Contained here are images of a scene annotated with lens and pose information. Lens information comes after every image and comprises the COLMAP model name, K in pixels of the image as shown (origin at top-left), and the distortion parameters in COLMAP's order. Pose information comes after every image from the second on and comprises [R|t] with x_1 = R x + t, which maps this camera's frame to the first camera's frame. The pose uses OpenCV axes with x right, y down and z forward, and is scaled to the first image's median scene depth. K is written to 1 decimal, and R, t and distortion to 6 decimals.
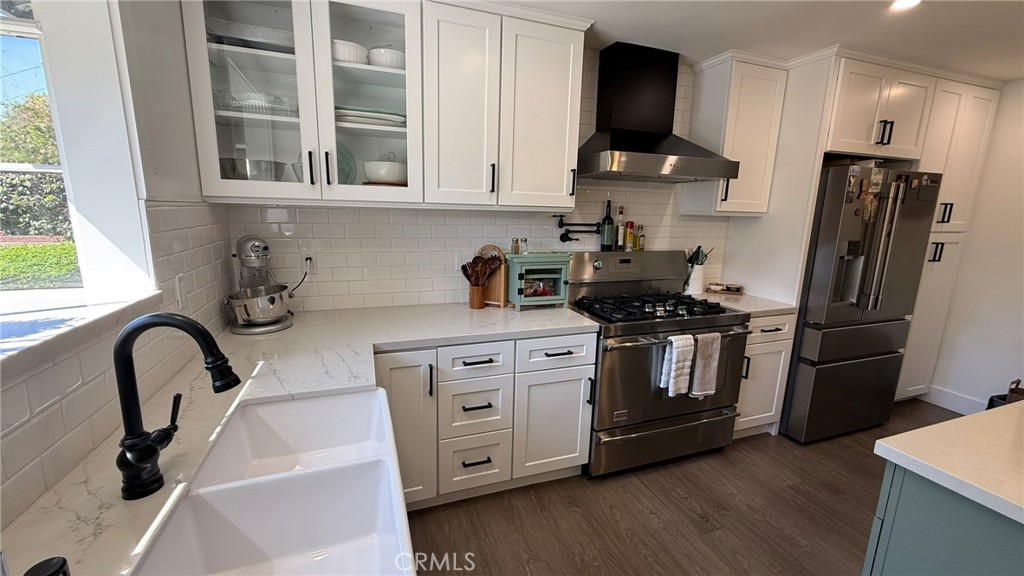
lens RADIAL K [[411.0, 0, 512.0], [0, 411.0, 288.0], [0, 0, 1]] dist [-0.000949, -0.000020]
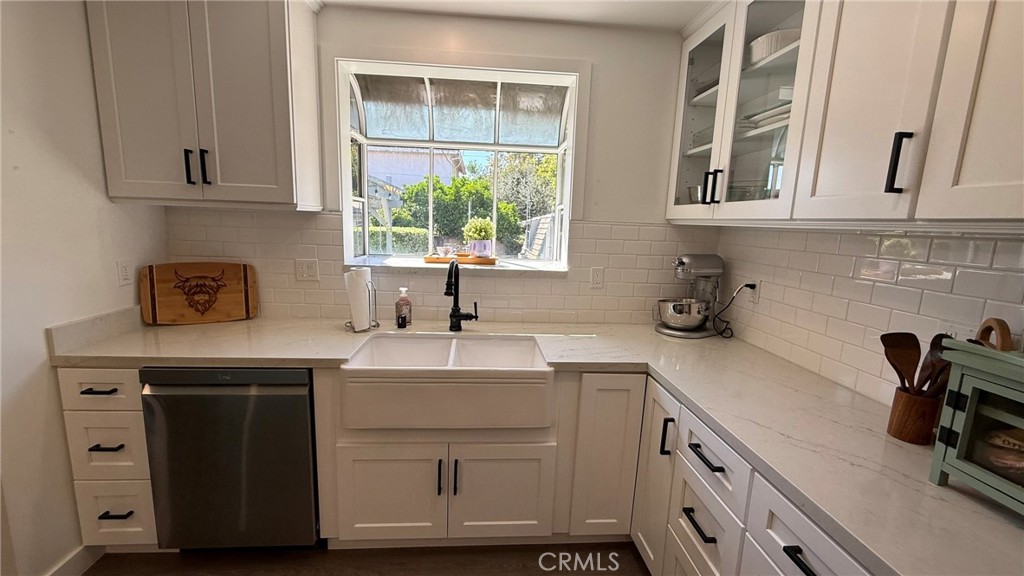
lens RADIAL K [[411.0, 0, 512.0], [0, 411.0, 288.0], [0, 0, 1]] dist [-0.000949, -0.000020]
pose [[-0.281301, 0.120484, -0.952026, 0.613014], [-0.217552, 0.958249, 0.185553, -0.135263], [0.934634, 0.259312, -0.243345, 0.828262]]
